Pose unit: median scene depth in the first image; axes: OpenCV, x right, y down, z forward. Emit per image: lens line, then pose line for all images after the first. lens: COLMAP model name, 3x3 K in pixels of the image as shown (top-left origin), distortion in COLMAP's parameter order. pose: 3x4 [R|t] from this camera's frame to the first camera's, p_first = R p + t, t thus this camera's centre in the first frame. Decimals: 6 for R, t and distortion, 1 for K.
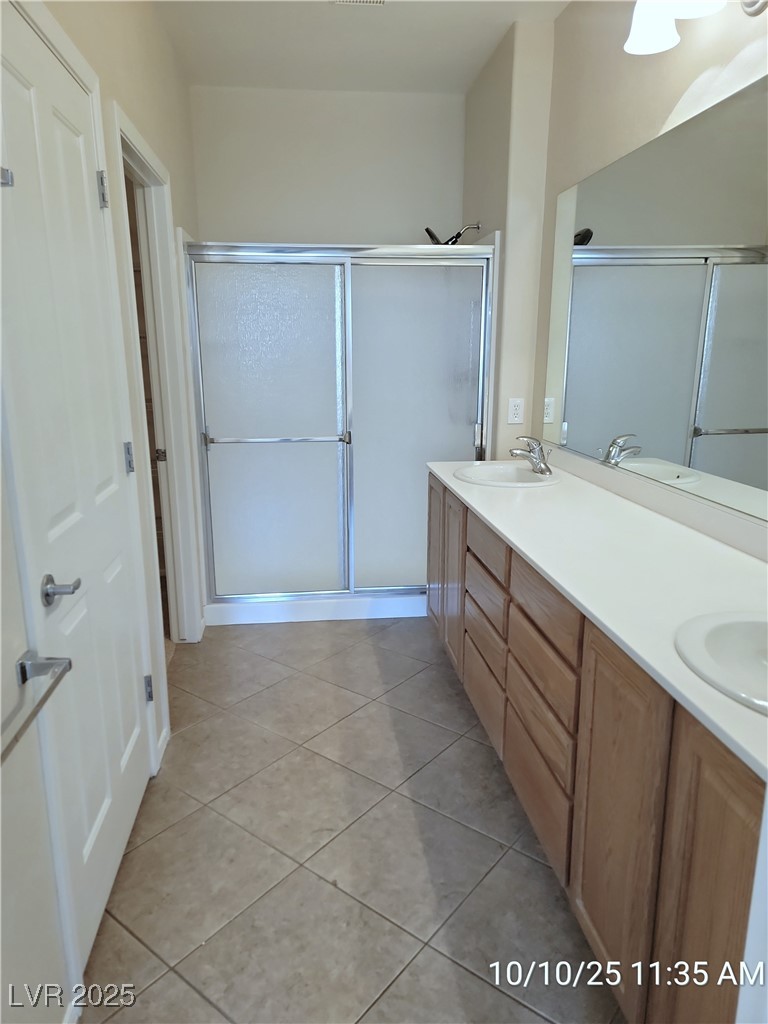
lens RADIAL K [[727.4, 0, 383.4], [0, 727.4, 513.4], [0, 0, 1]] dist [0.062156, -0.044243]
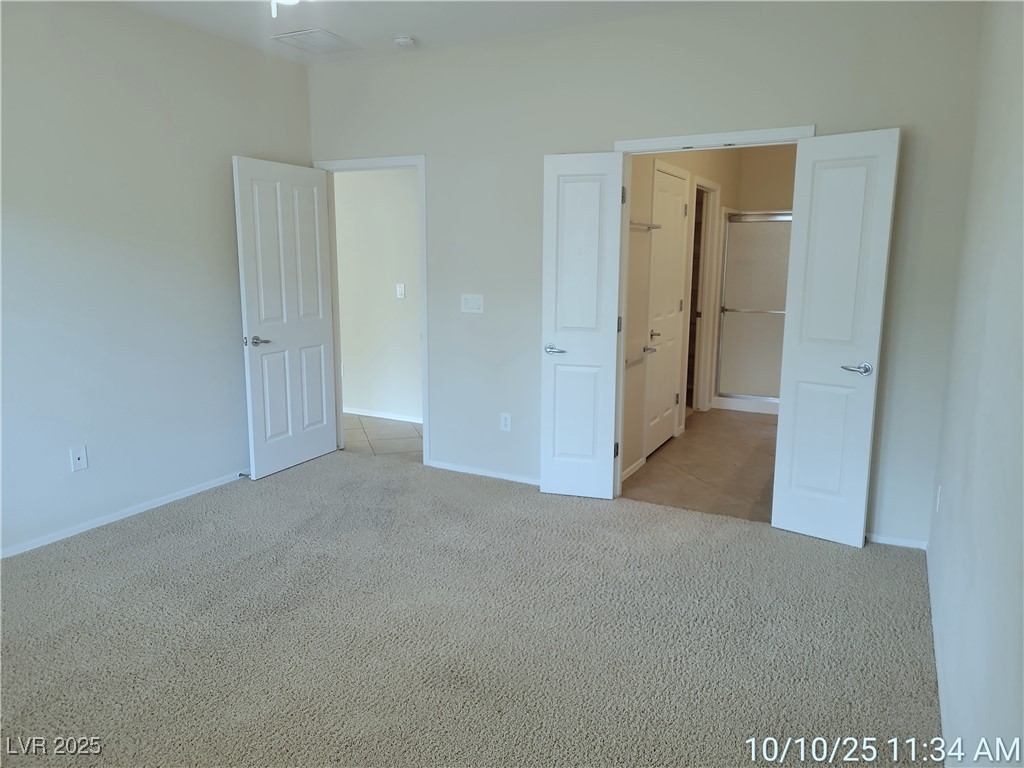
lens RADIAL K [[727.4, 0, 505.7], [0, 727.4, 381.2], [0, 0, 1]] dist [0.062156, -0.044243]
pose [[0.826041, 0.107640, -0.553236, 0.415309], [-0.137340, 0.990447, -0.012358, 0.209956], [0.546621, 0.086189, 0.832933, -1.022833]]
